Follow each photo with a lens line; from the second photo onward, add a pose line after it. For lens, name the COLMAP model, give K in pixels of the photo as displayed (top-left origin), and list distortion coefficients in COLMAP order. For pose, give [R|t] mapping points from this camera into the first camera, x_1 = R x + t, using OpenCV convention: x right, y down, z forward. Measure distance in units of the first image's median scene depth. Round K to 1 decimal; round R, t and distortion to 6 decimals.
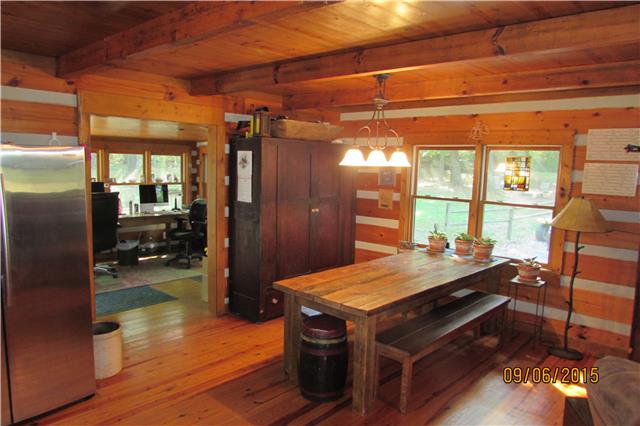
lens RADIAL K [[450.3, 0, 320.0], [0, 450.3, 213.0], [0, 0, 1]] dist [-0.039118, 0.000584]
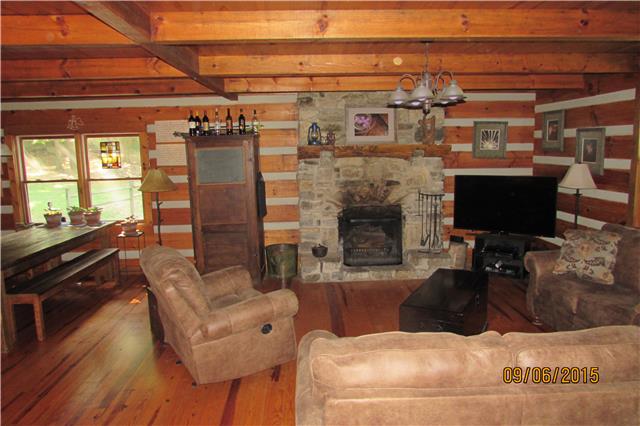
lens RADIAL K [[450.3, 0, 320.0], [0, 450.3, 213.0], [0, 0, 1]] dist [-0.039118, 0.000584]
pose [[0.703905, -0.146680, 0.694984, -0.053802], [0.121177, 0.988900, 0.085980, 0.037844], [-0.699881, 0.023694, 0.713866, -0.328521]]
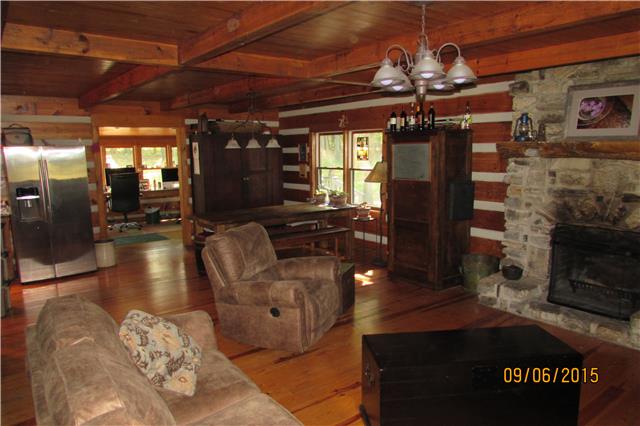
lens RADIAL K [[450.3, 0, 320.0], [0, 450.3, 213.0], [0, 0, 1]] dist [-0.039118, 0.000584]
pose [[0.983479, -0.018557, -0.180068, 0.531122], [0.024038, 0.999310, 0.028303, 0.076182], [0.179418, -0.032163, 0.983247, -0.487492]]
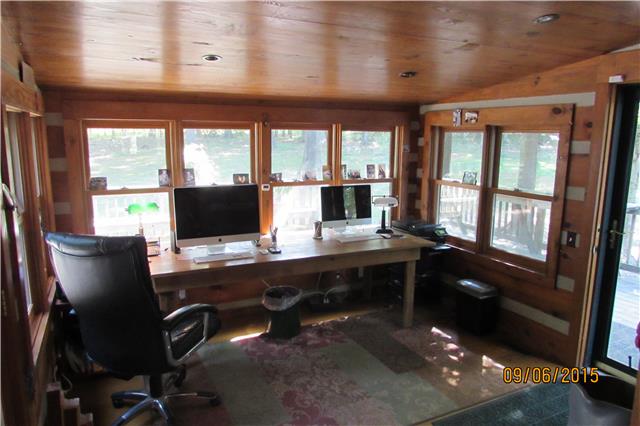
lens RADIAL K [[450.3, 0, 320.0], [0, 450.3, 213.0], [0, 0, 1]] dist [-0.039118, 0.000584]
pose [[0.930624, 0.040496, -0.363730, -0.313251], [-0.020014, 0.998003, 0.059907, -0.097083], [0.365429, -0.048471, 0.929576, 0.746794]]
